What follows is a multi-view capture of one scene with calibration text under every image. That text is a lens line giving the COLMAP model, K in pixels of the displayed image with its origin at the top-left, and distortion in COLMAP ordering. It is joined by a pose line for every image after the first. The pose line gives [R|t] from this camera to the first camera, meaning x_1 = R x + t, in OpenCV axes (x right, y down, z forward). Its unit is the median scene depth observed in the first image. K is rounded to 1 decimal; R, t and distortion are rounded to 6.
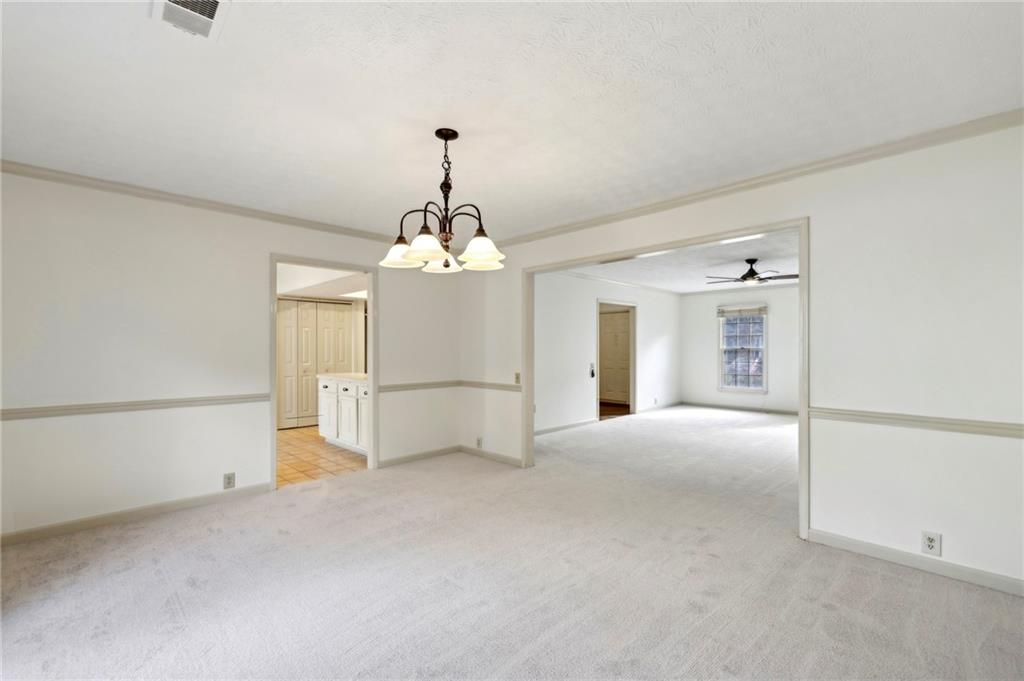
lens RADIAL K [[450.8, 0, 511.6], [0, 450.8, 348.0], [0, 0, 1]] dist [0.003176, 0.000171]
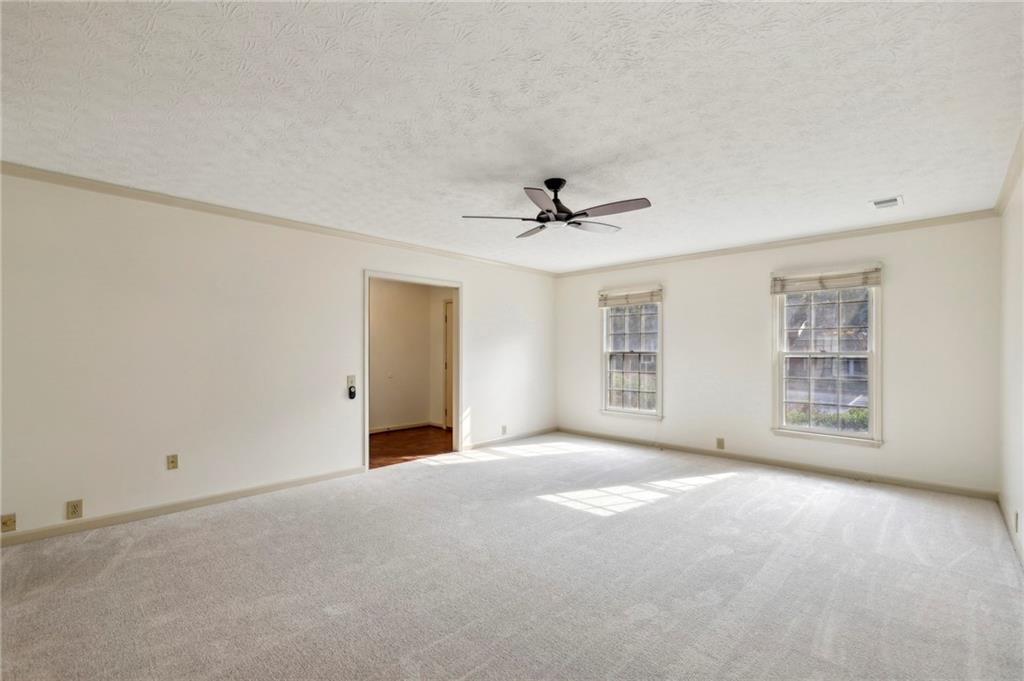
lens RADIAL K [[450.8, 0, 506.8], [0, 450.8, 334.3], [0, 0, 1]] dist [0.003176, 0.000171]
pose [[0.999992, 0.003330, 0.002212, 0.321585], [-0.003255, 0.999446, -0.033133, -0.002208], [-0.002321, 0.033126, 0.999448, 0.319920]]
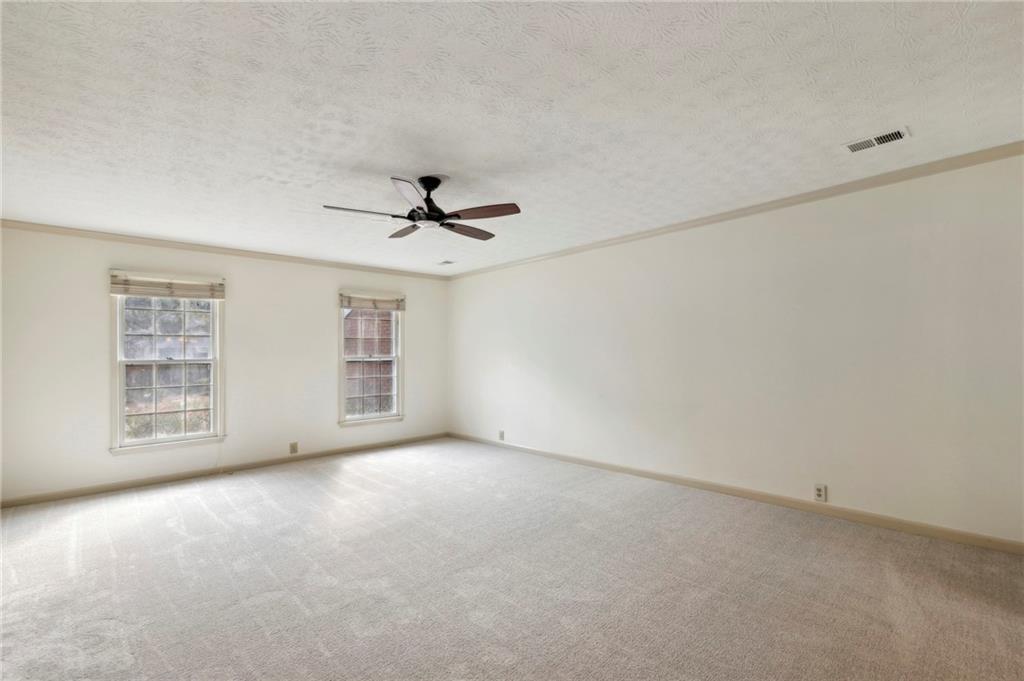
lens RADIAL K [[450.8, 0, 509.8], [0, 450.8, 350.8], [0, 0, 1]] dist [0.003176, 0.000171]
pose [[0.049369, 0.005024, 0.998768, 0.021193], [0.007977, 0.999953, -0.005424, -0.003461], [-0.998749, 0.008235, 0.049326, 0.591669]]
